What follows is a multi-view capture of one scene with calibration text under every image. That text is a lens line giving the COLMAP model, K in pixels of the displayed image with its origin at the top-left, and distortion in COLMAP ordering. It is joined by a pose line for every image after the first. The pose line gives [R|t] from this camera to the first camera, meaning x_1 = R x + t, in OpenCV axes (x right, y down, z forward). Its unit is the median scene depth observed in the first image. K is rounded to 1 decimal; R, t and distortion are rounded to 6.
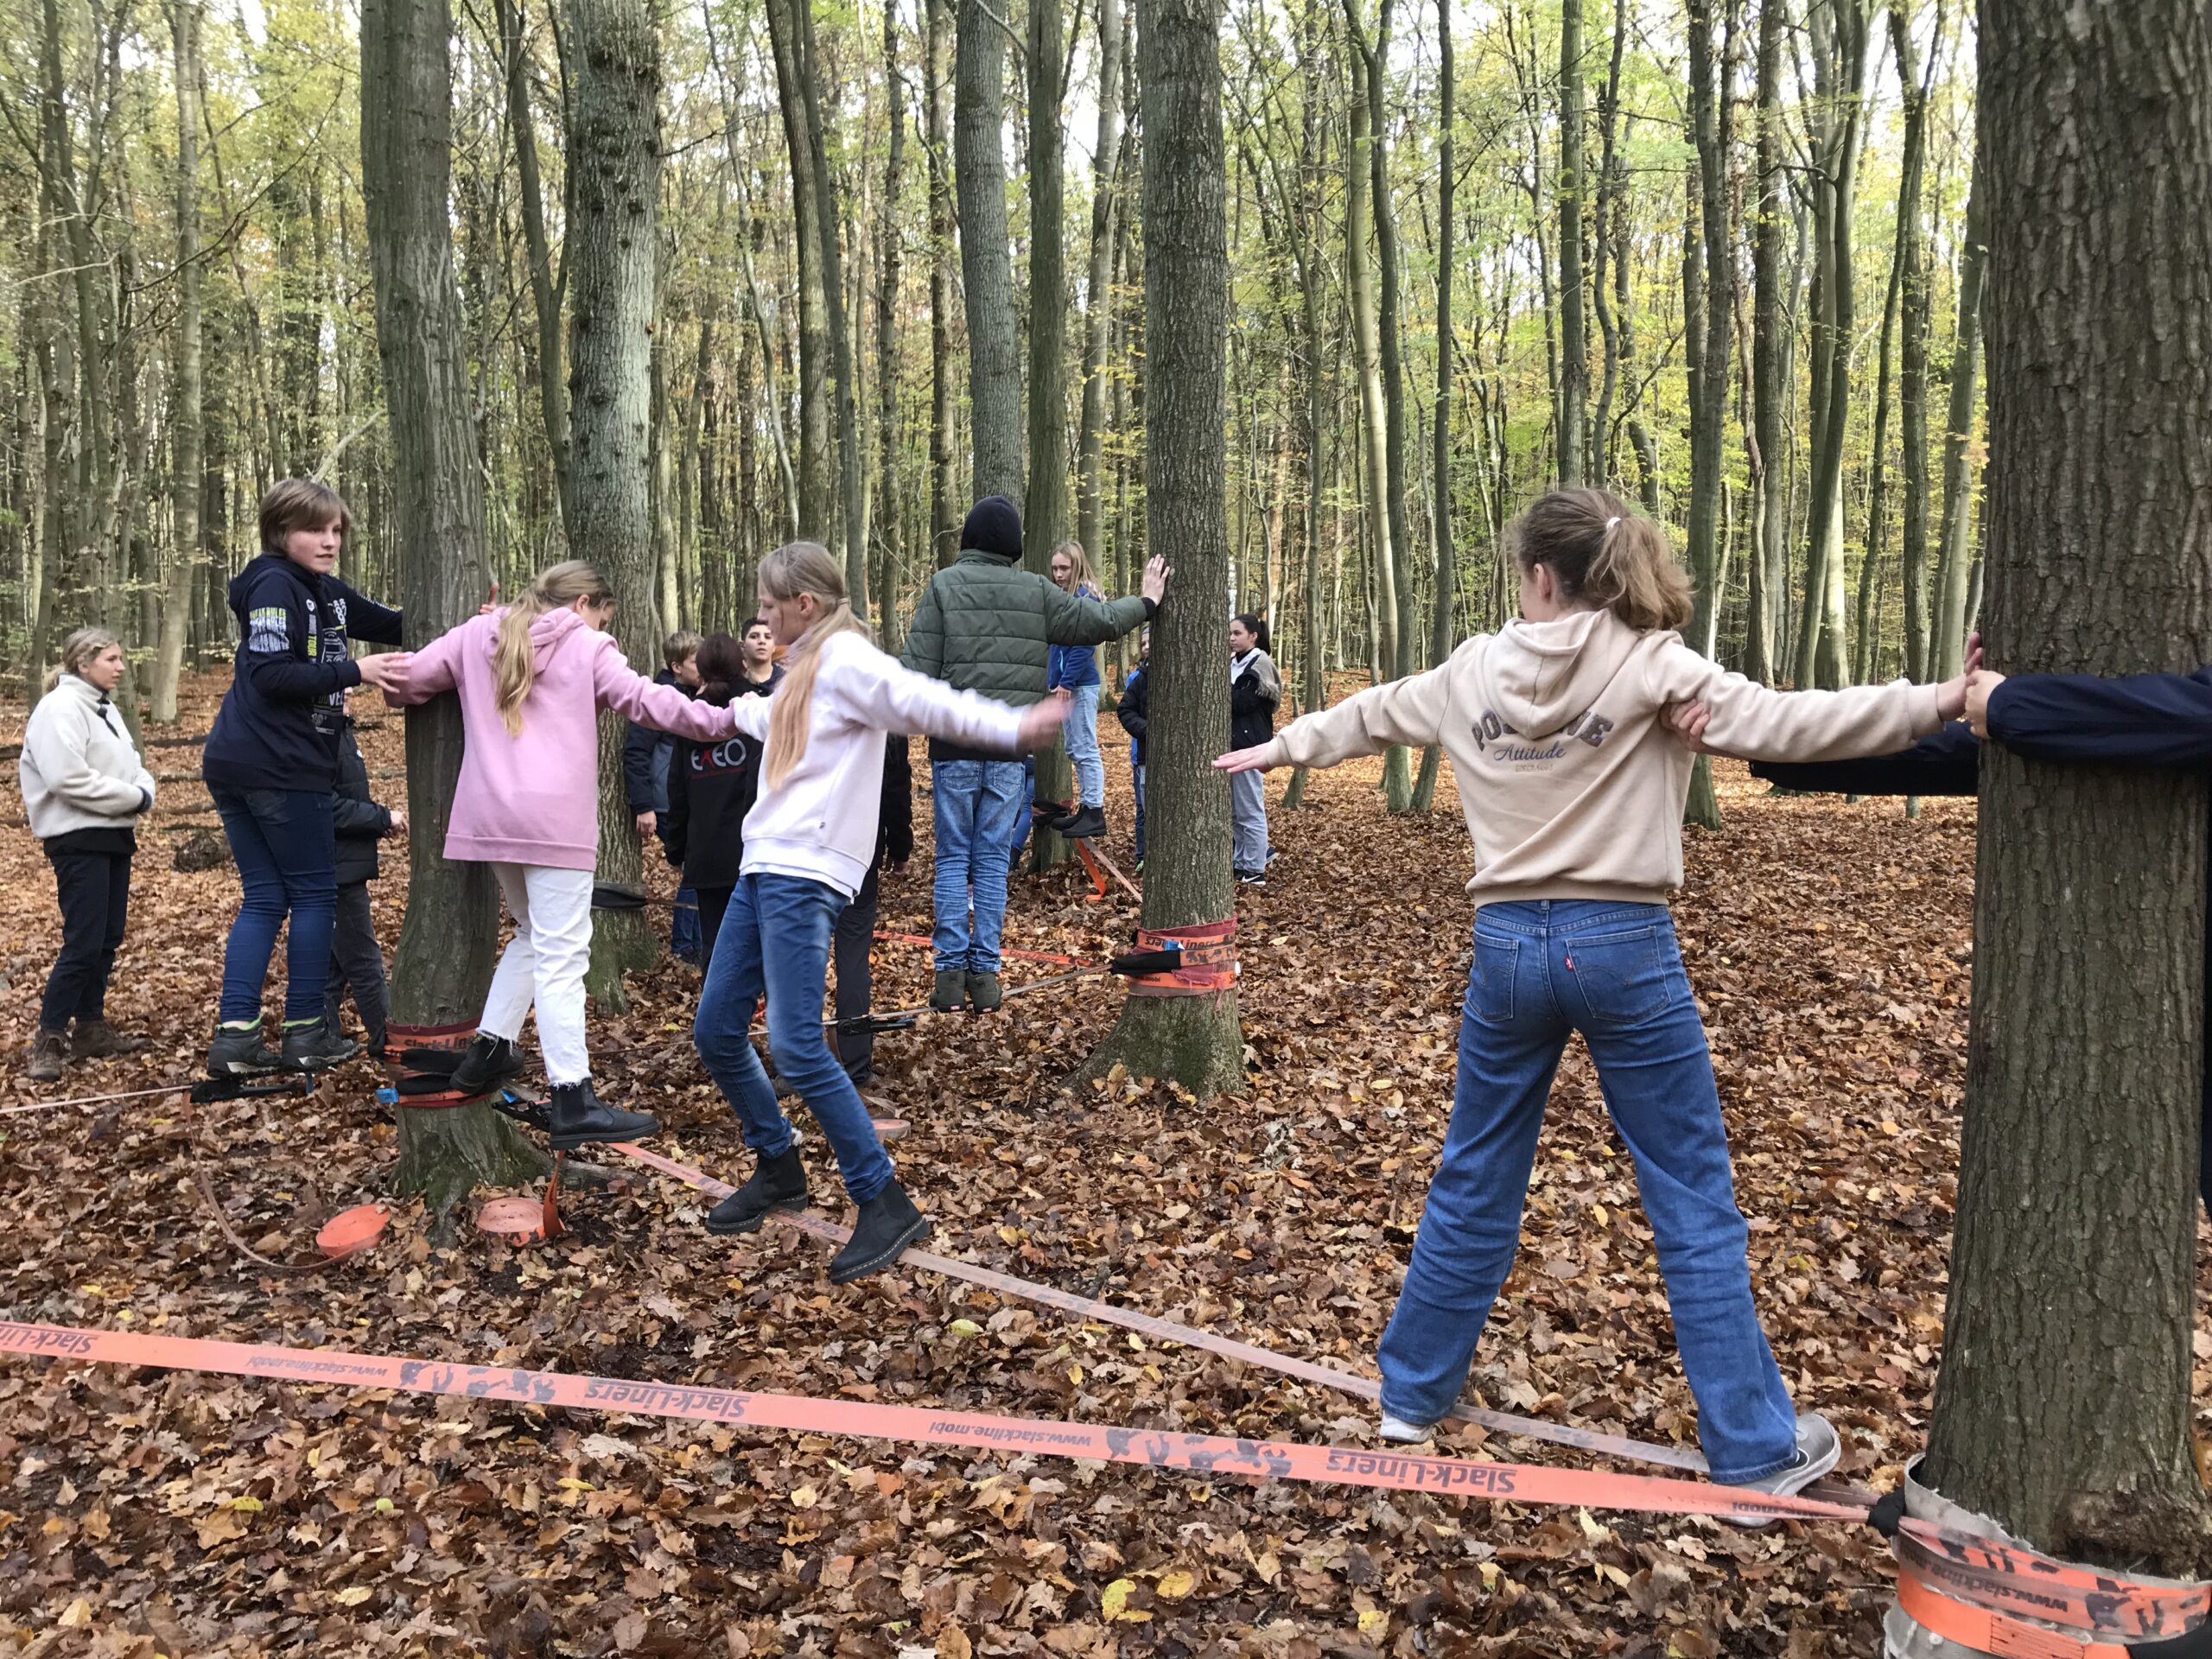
lens RADIAL K [[1834.1, 0, 1101.4], [0, 1834.1, 831.8], [0, 0, 1]] dist [0.031427, -0.031276]
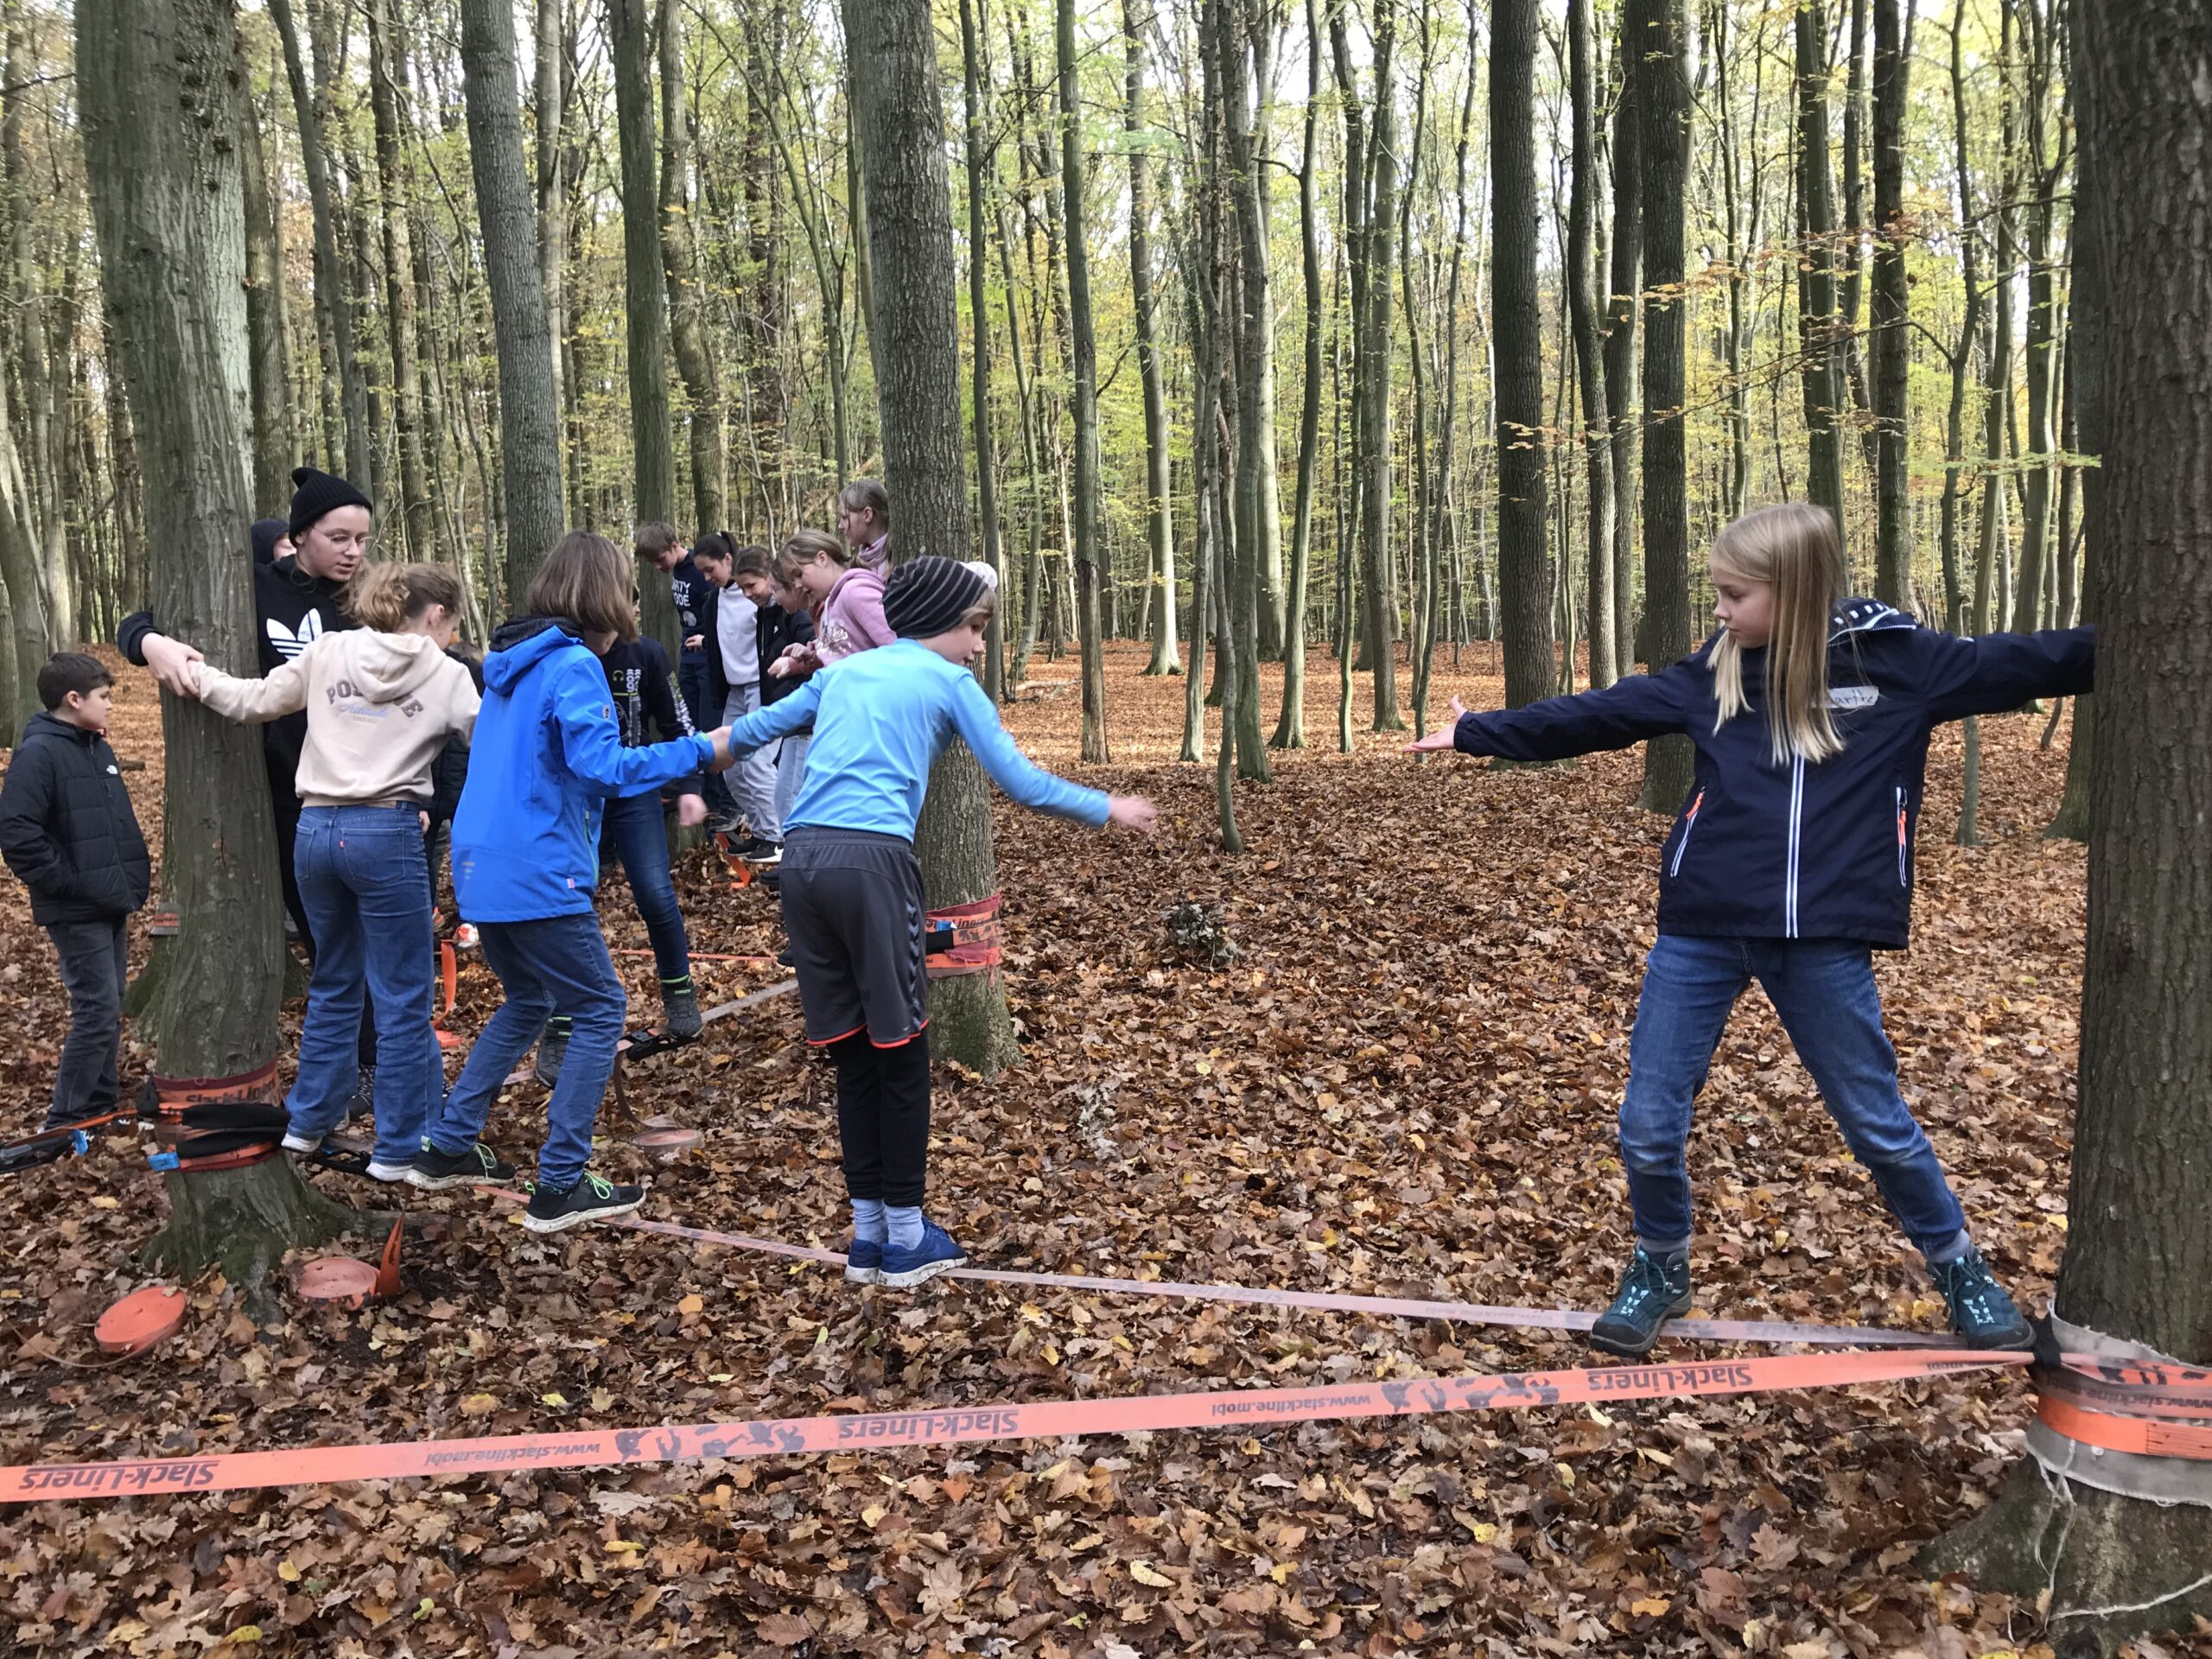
lens RADIAL K [[1834.1, 0, 1101.5], [0, 1834.1, 824.2], [0, 0, 1]] dist [0.031427, -0.031276]
pose [[0.950798, -0.057882, 0.304355, -0.233171], [0.054126, 0.998318, 0.020771, -0.011436], [-0.305046, -0.003276, 0.952332, 0.030990]]
